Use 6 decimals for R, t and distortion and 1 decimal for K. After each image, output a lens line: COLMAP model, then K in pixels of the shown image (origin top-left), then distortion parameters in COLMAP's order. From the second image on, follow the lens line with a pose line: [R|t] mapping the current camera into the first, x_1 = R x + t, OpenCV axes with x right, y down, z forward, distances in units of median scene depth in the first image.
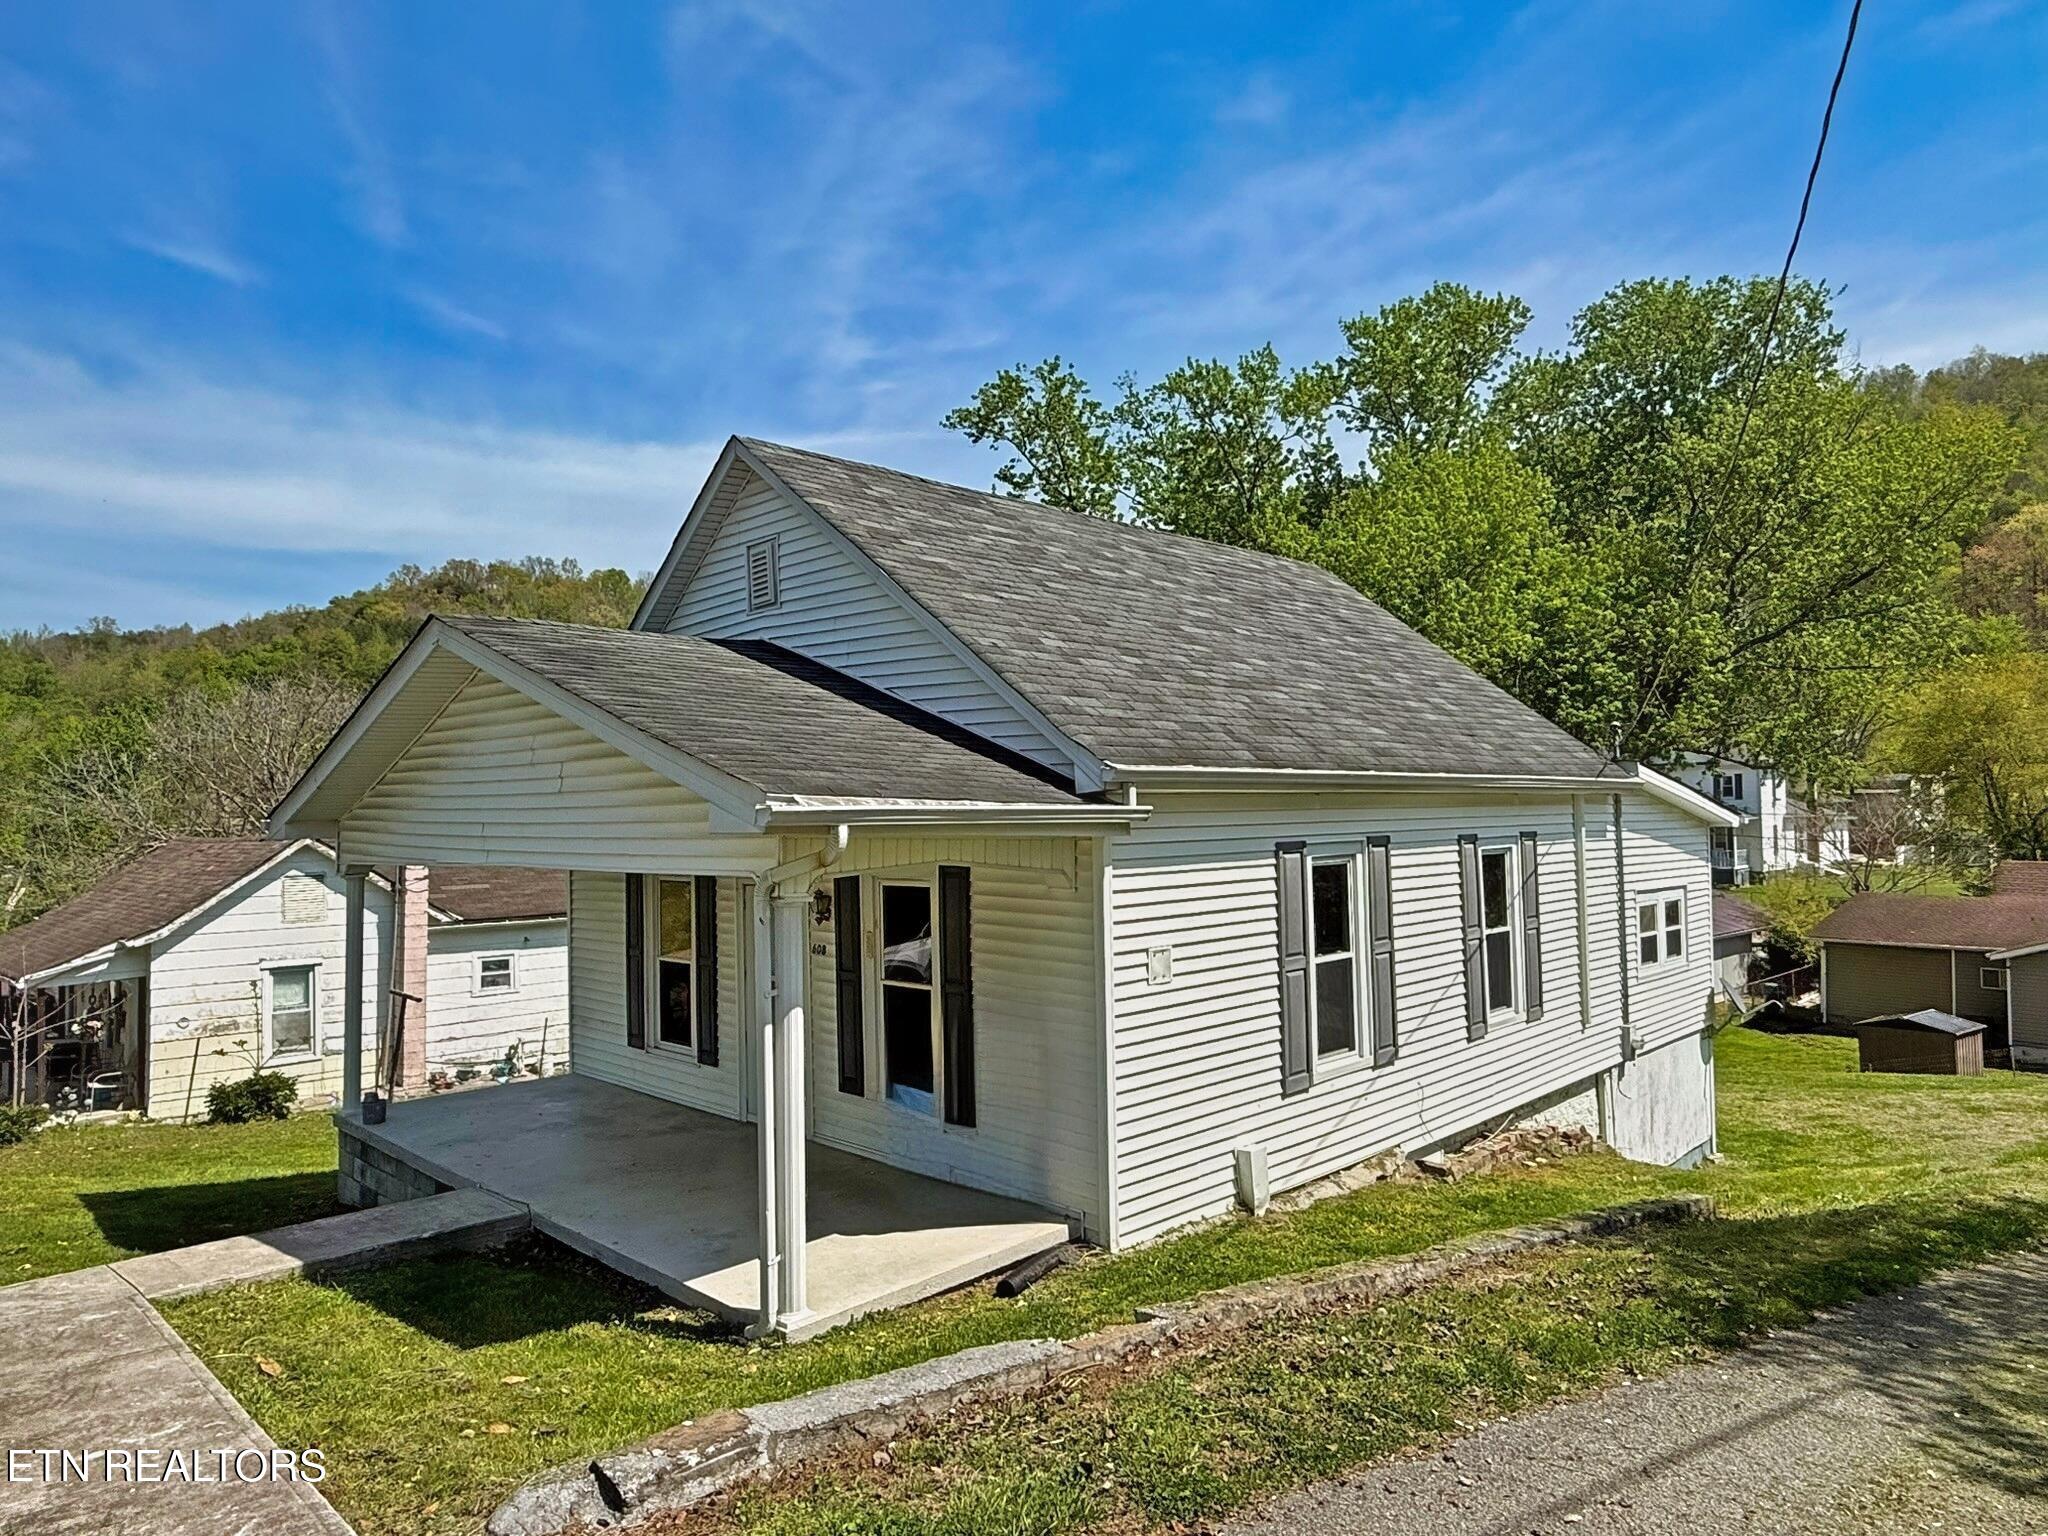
lens RADIAL K [[1270.5, 0, 1023.2], [0, 1270.5, 758.2], [0, 0, 1]] dist [-0.010207, 0.007318]
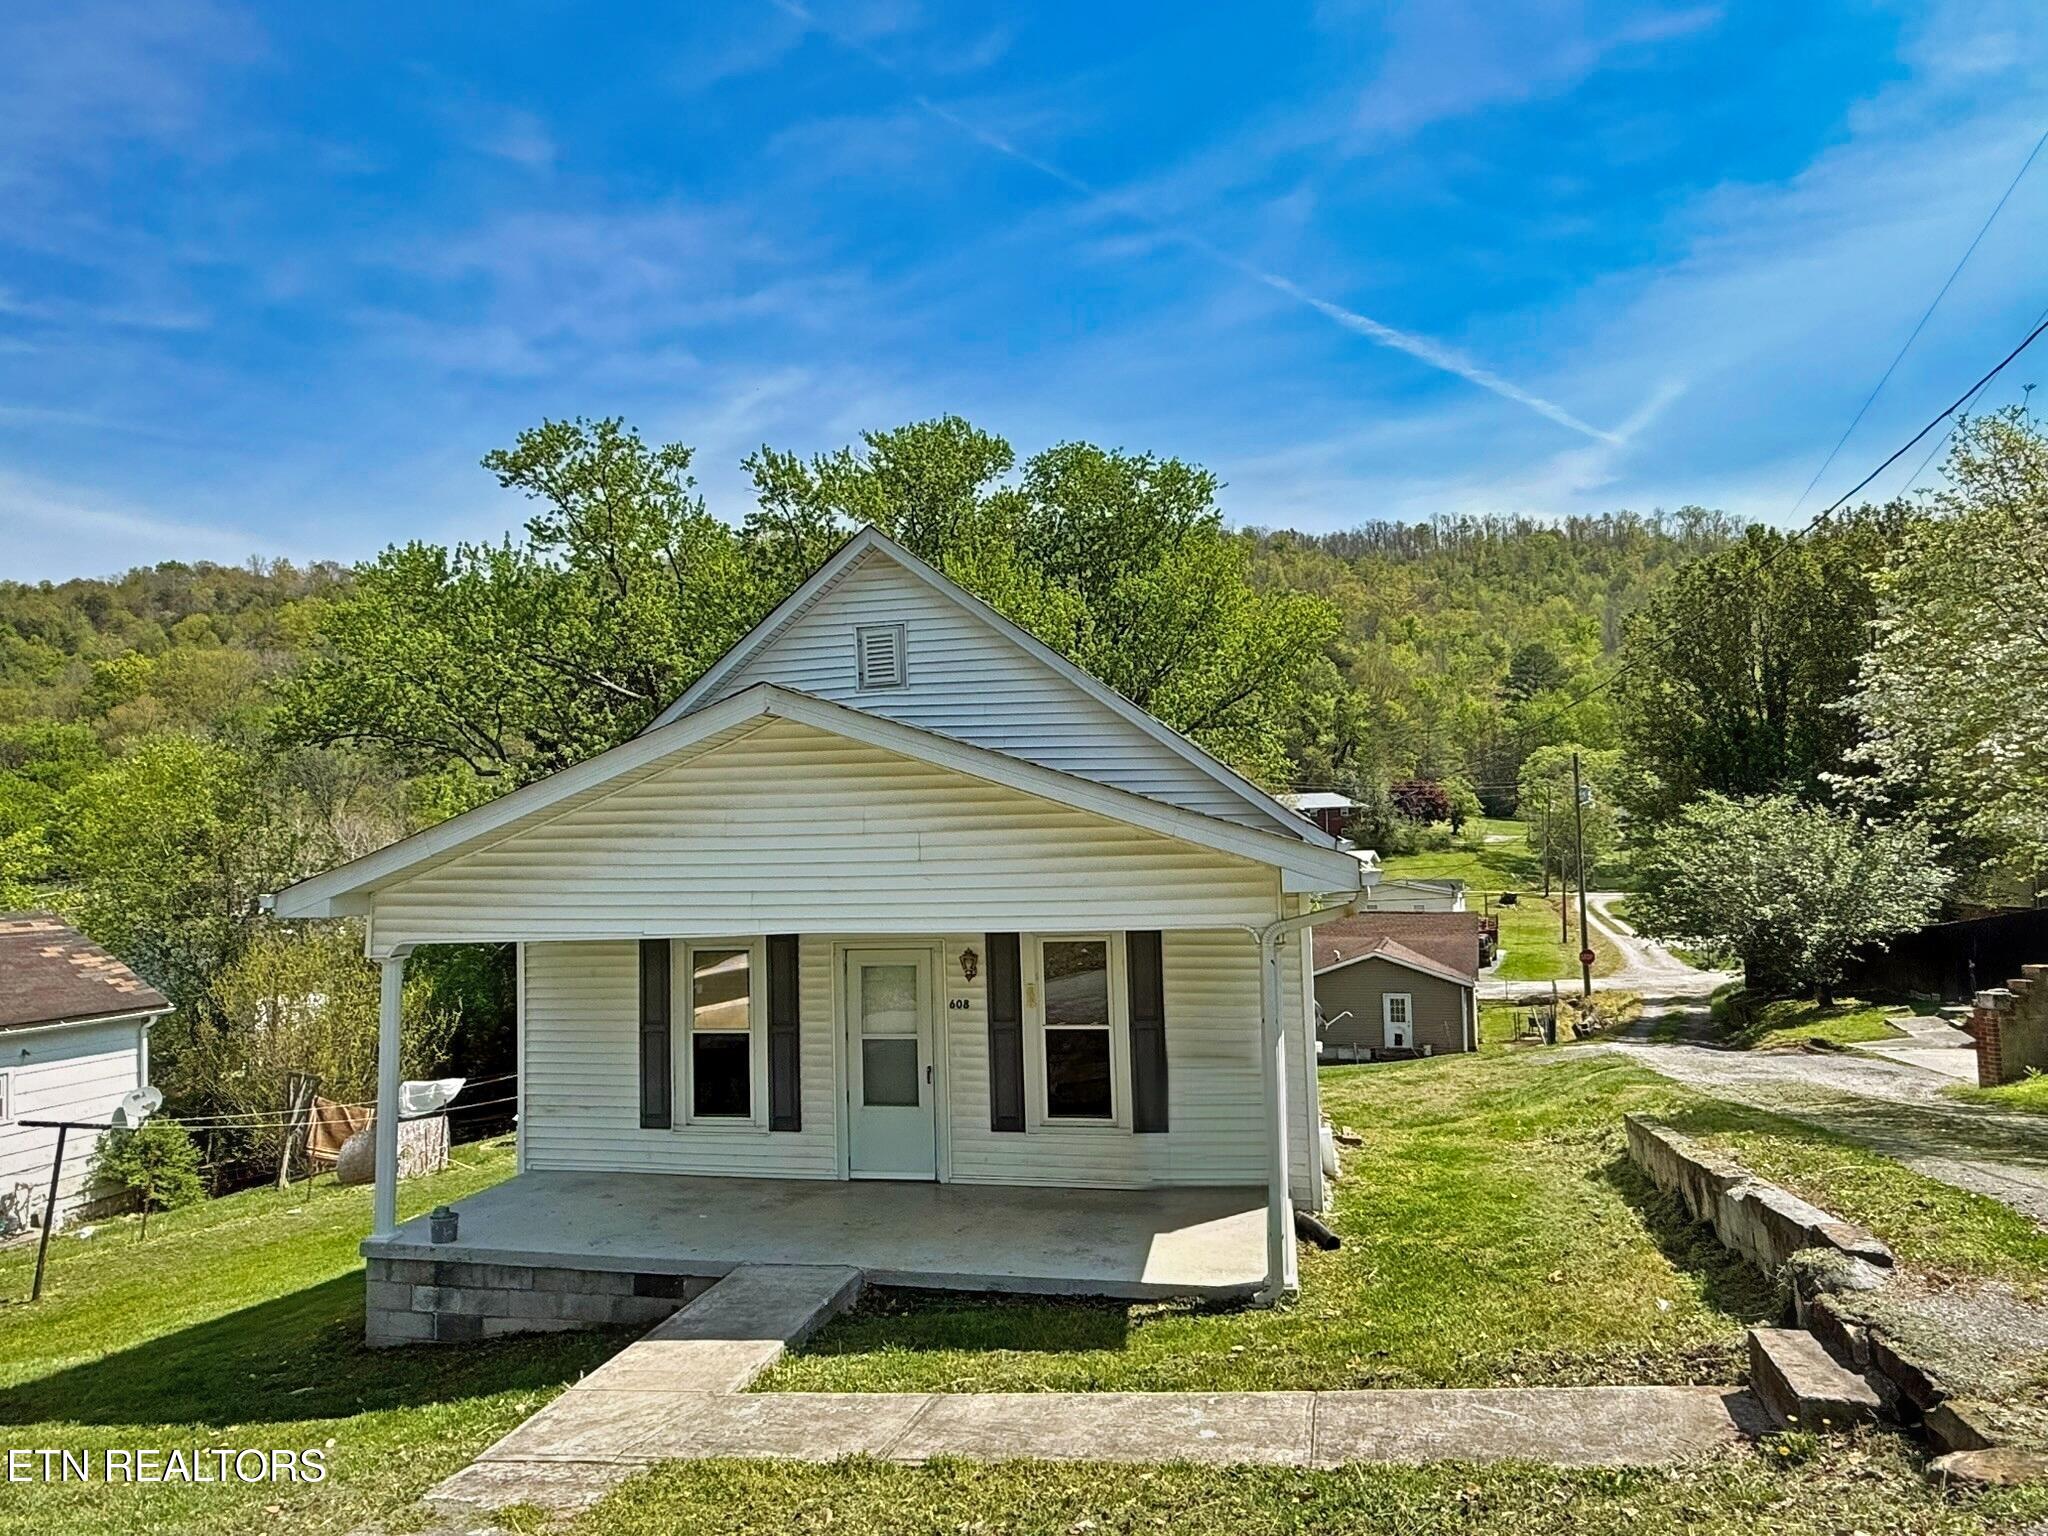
lens RADIAL K [[1270.5, 0, 1029.7], [0, 1270.5, 775.9], [0, 0, 1]] dist [-0.010207, 0.007318]
pose [[0.835920, 0.037001, 0.547603, -0.308637], [-0.014755, 0.998879, -0.044970, 0.000852], [-0.548654, 0.029511, 0.835529, 0.020163]]
